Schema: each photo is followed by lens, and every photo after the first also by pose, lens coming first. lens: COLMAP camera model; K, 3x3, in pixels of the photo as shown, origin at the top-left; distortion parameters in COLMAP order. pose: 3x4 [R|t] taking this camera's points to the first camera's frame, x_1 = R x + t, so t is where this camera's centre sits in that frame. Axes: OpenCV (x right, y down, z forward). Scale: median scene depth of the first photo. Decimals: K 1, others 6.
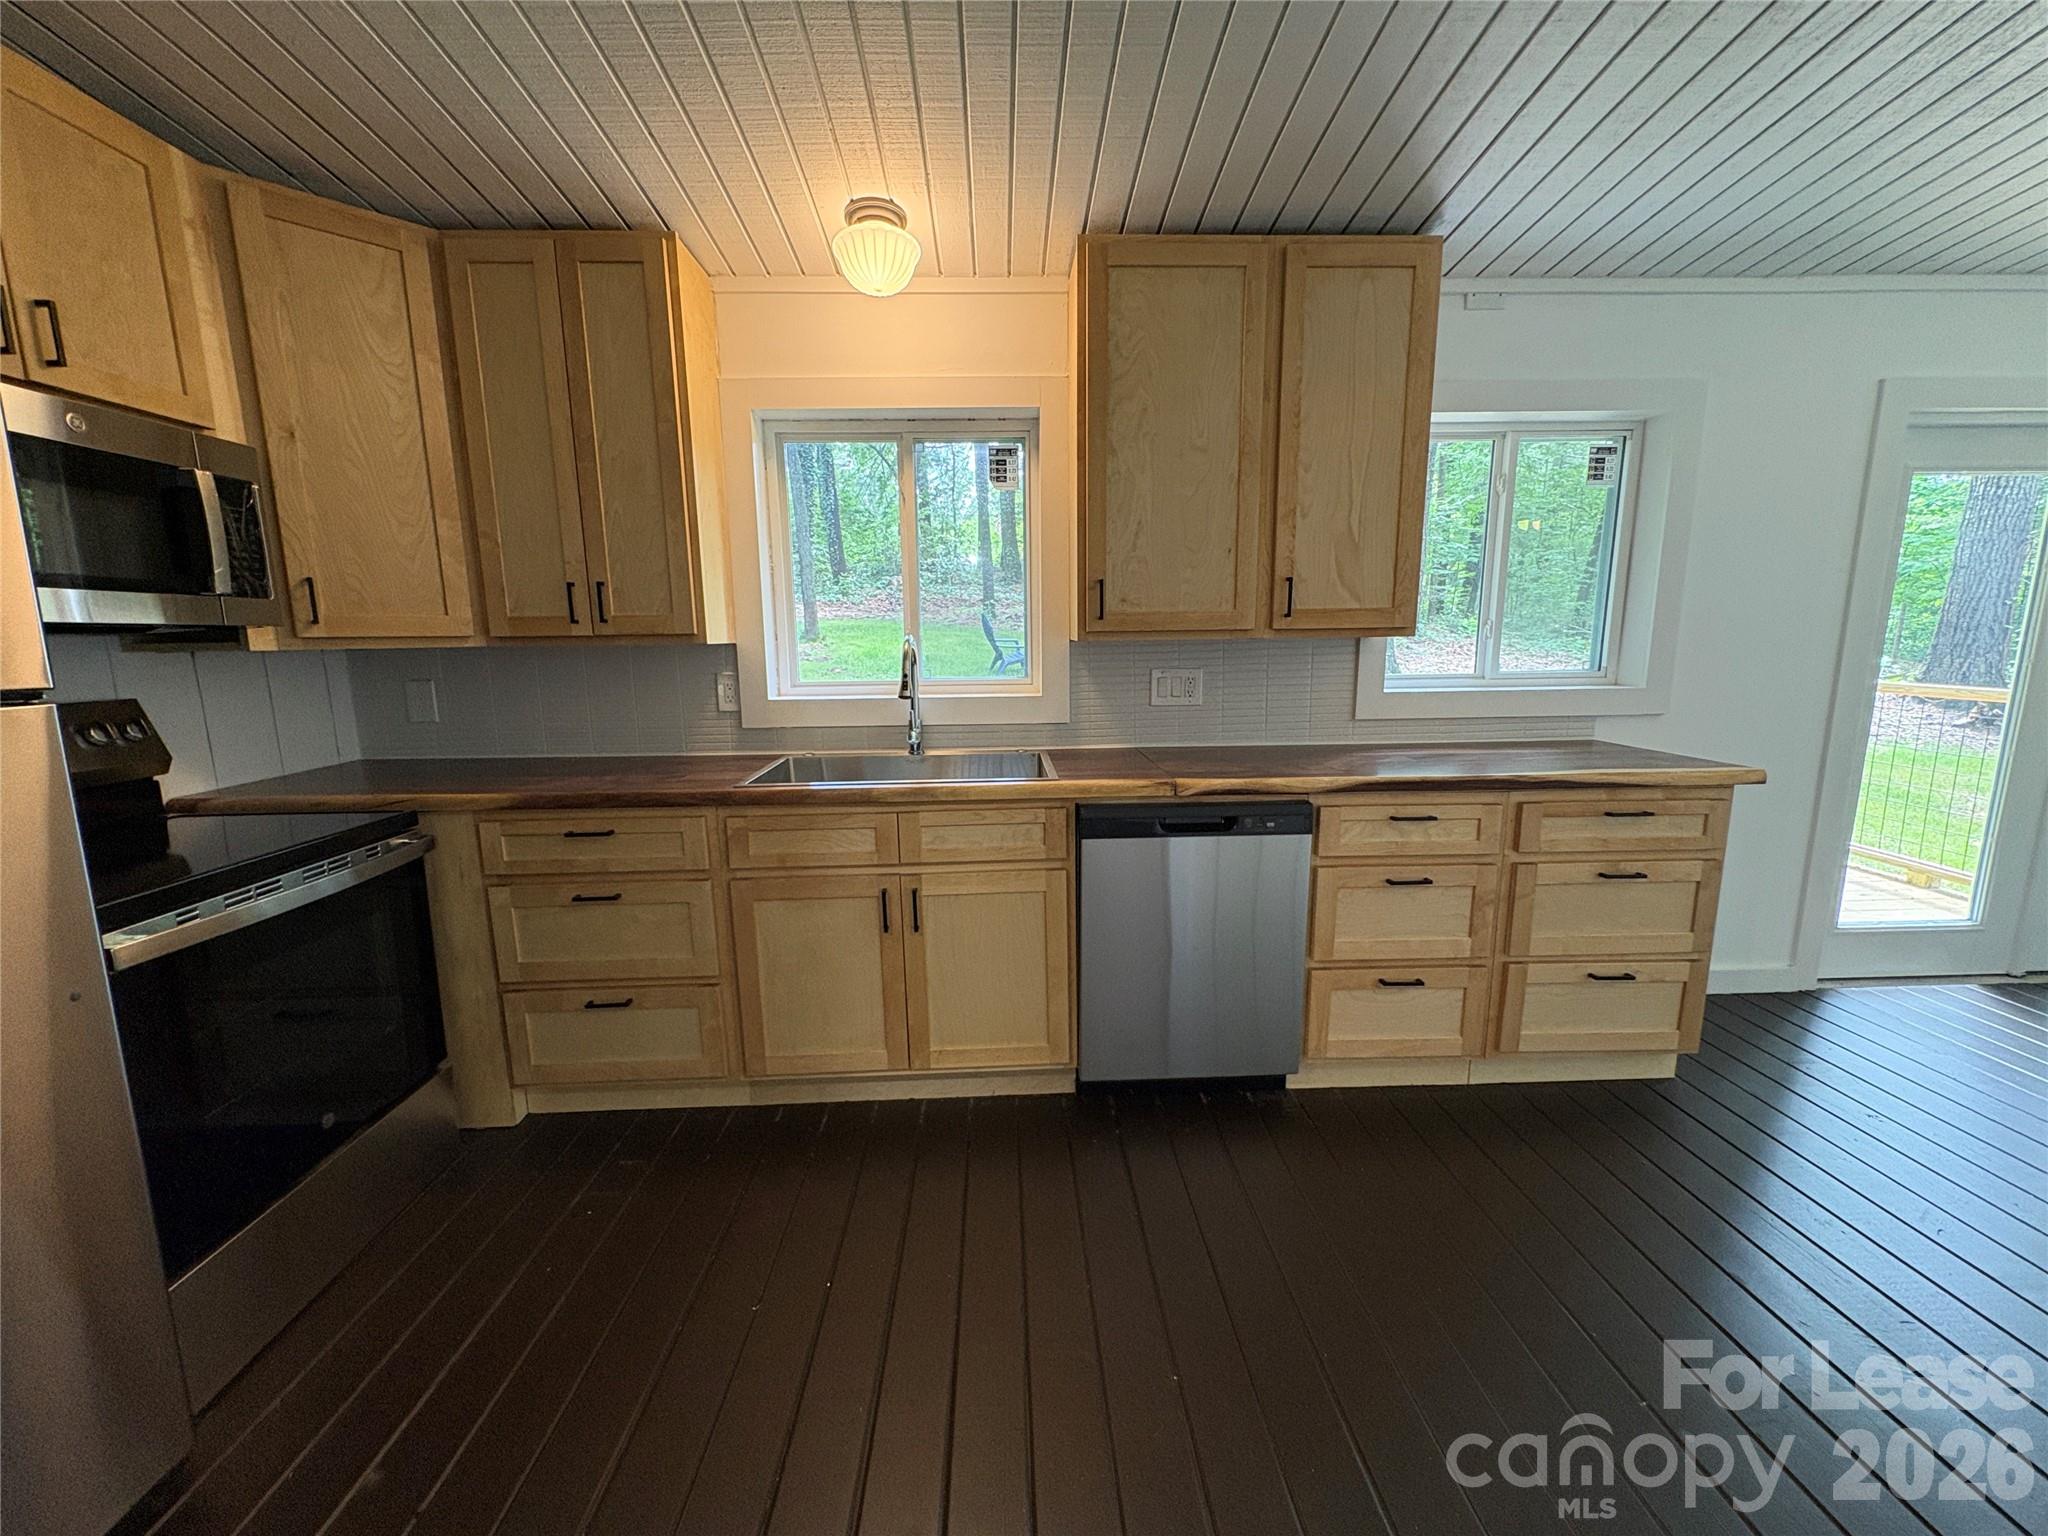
lens RADIAL K [[820.6, 0, 1026.7], [0, 820.6, 761.1], [0, 0, 1]] dist [0.003380, -0.000708]
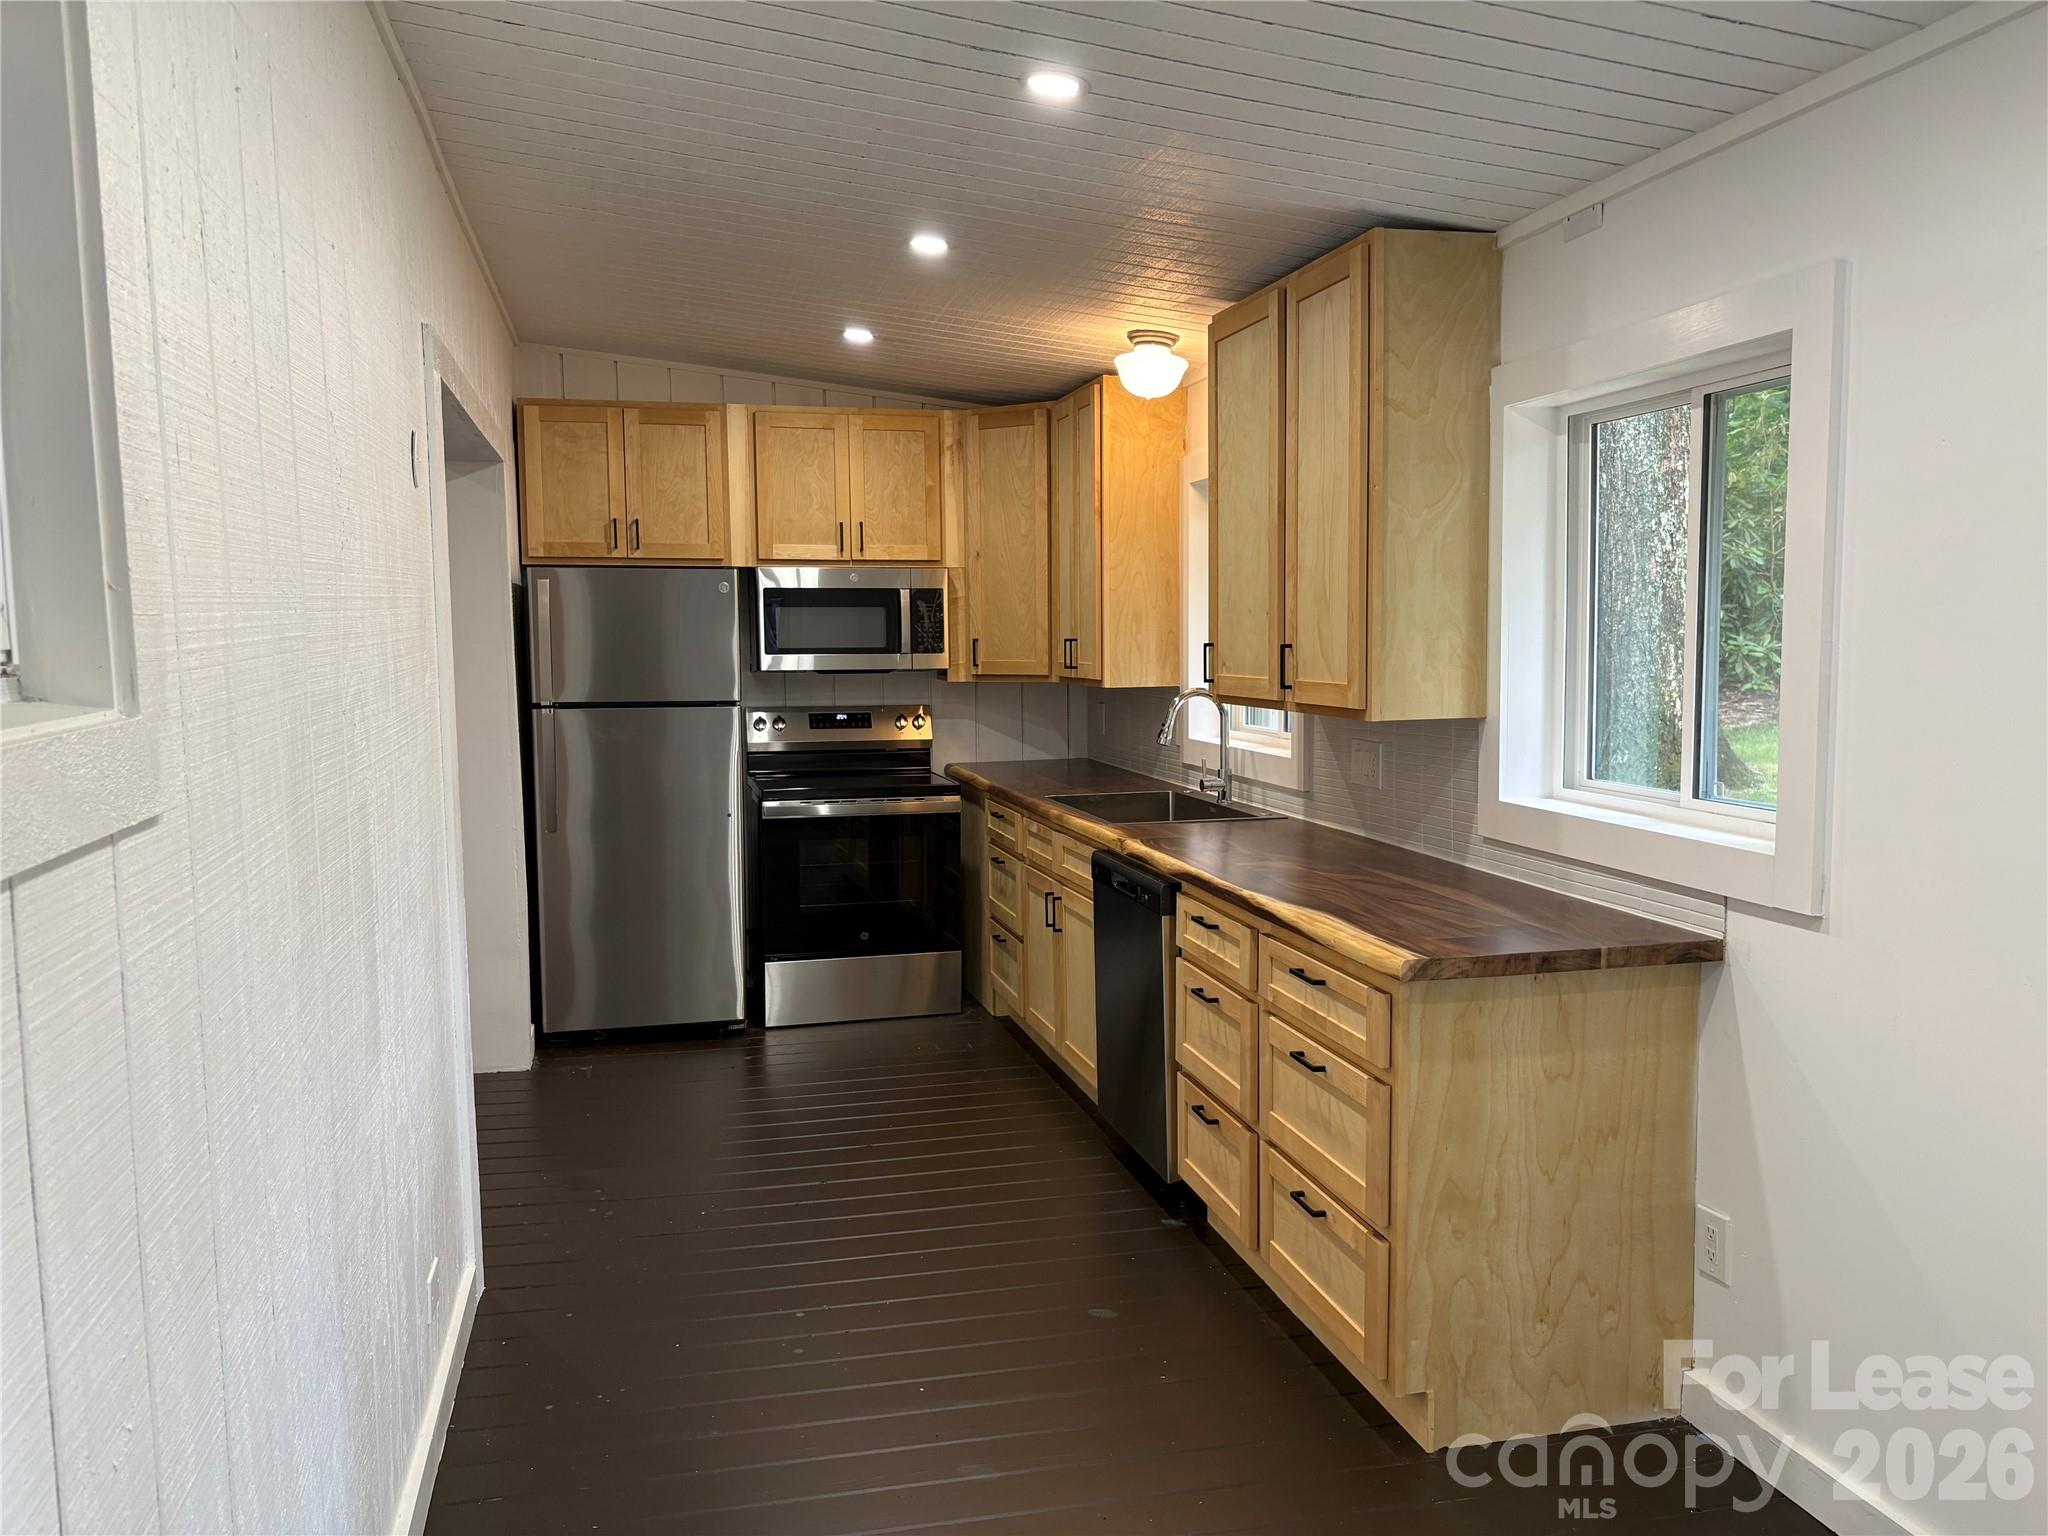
lens RADIAL K [[1522.6, 0, 1018.9], [0, 1522.6, 770.7], [0, 0, 1]] dist [-0.003254, -0.010691]
pose [[0.193857, 0.094916, -0.976428, 1.917041], [-0.144057, 0.987274, 0.067369, -0.162870], [0.970395, 0.127601, 0.205063, 0.440503]]
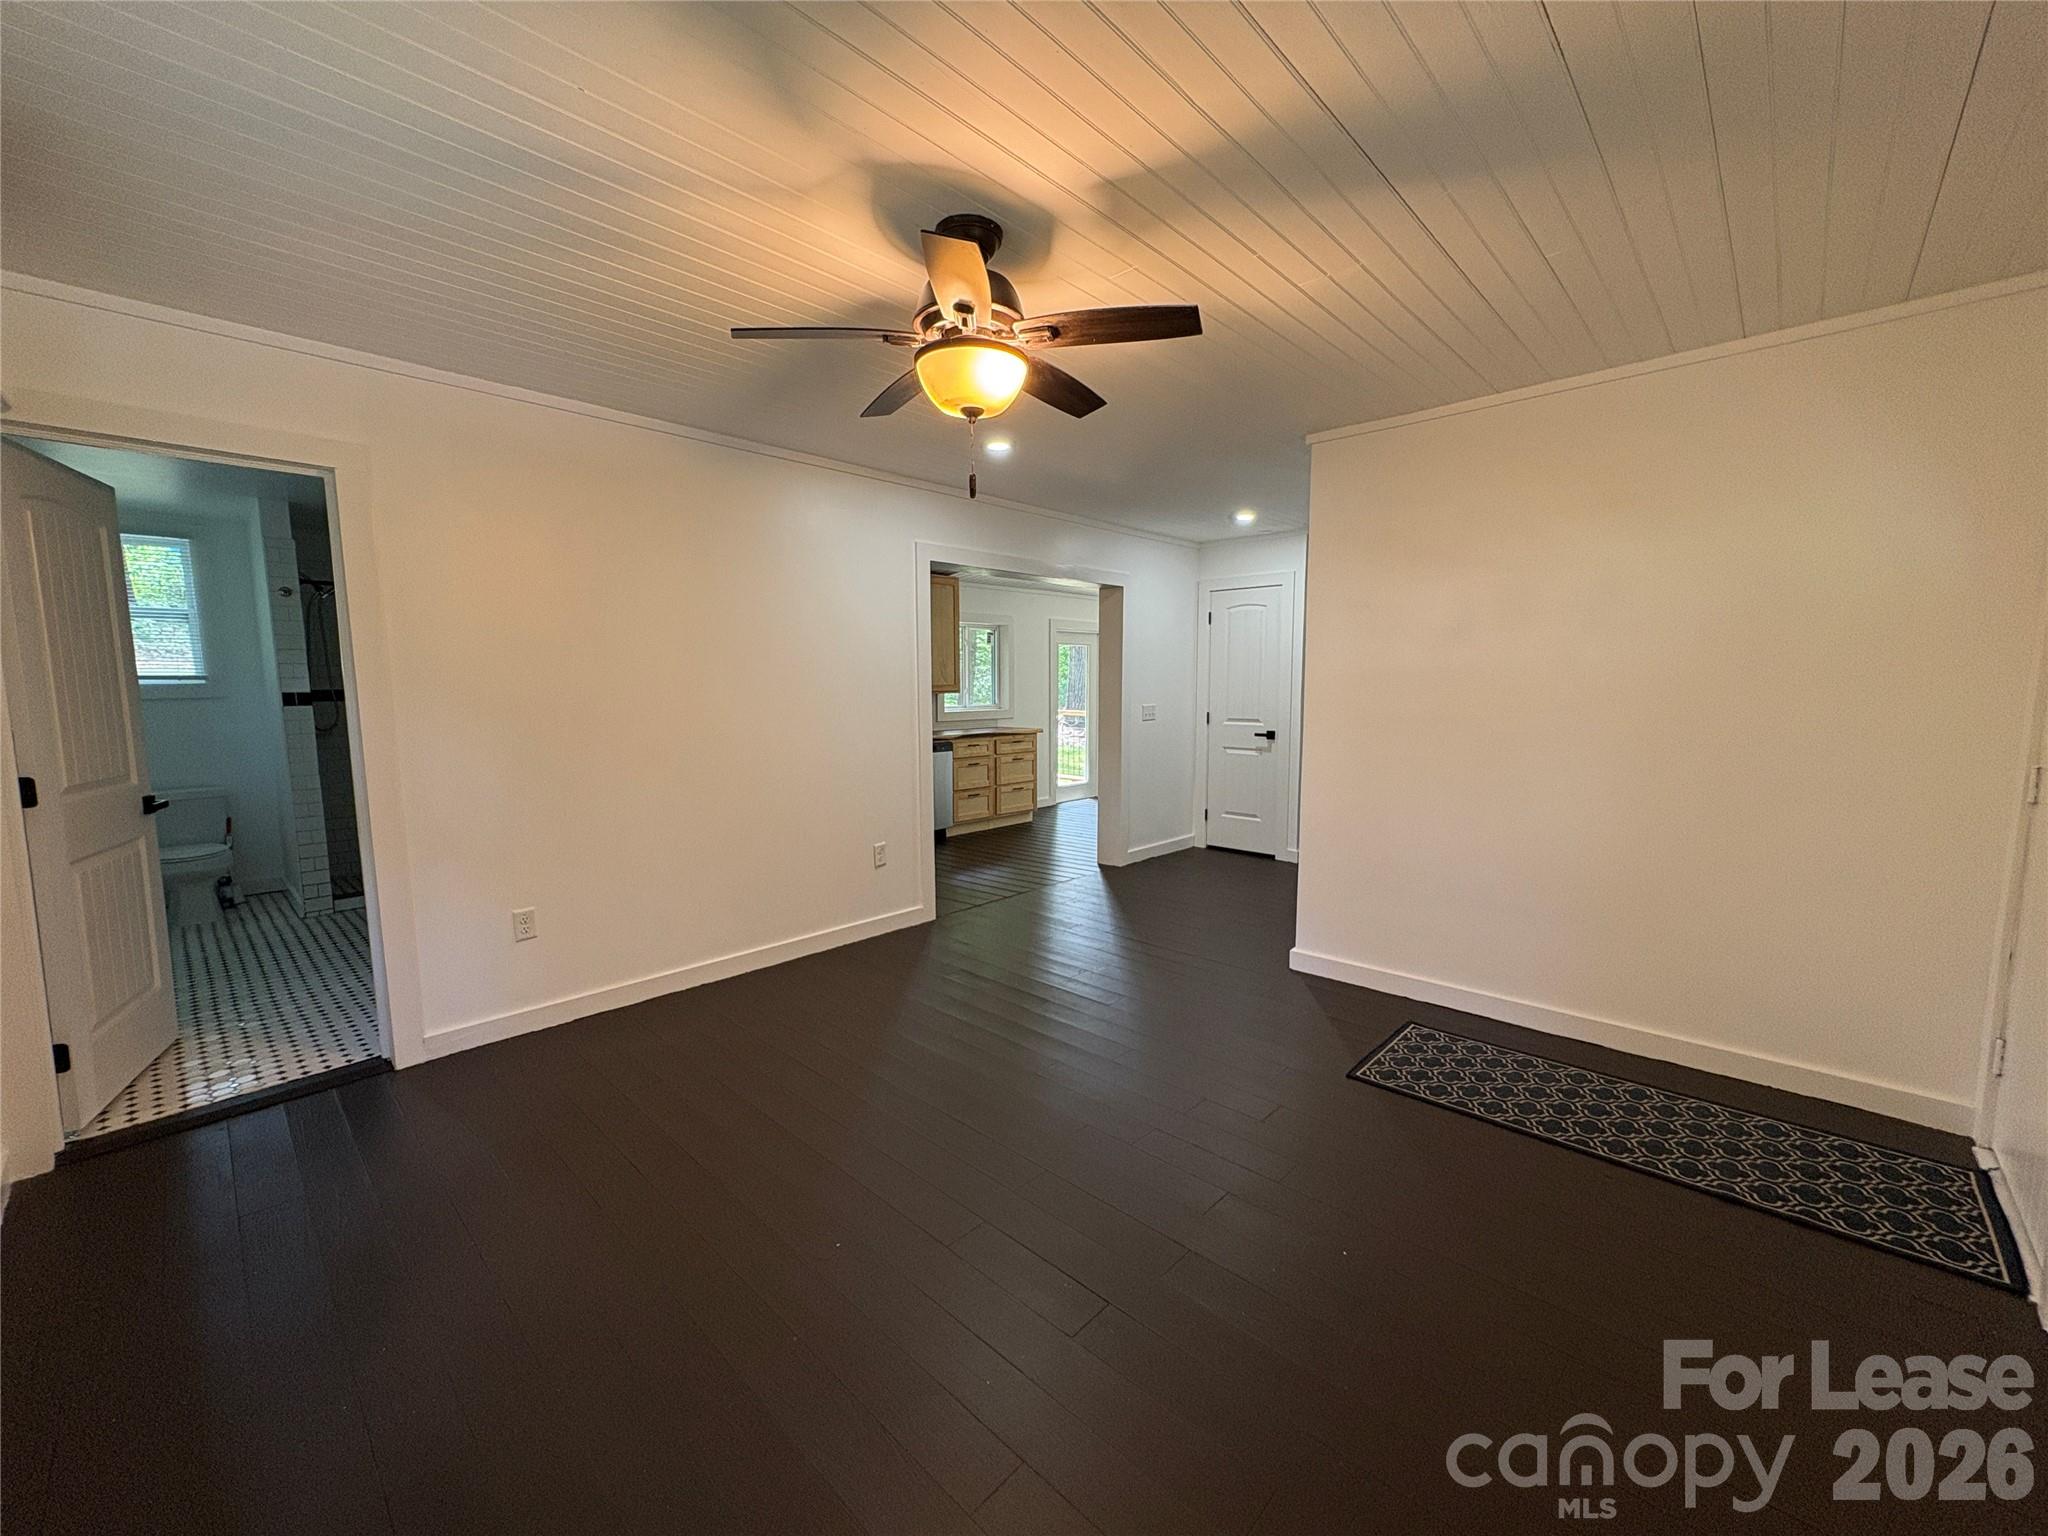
lens RADIAL K [[820.6, 0, 1017.5], [0, 820.6, 771.9], [0, 0, 1]] dist [0.003380, -0.000708]
pose [[0.711074, -0.072730, 0.699345, -1.727171], [0.119670, 0.992642, -0.018445, 0.255596], [-0.692858, 0.096806, 0.714546, -1.495932]]
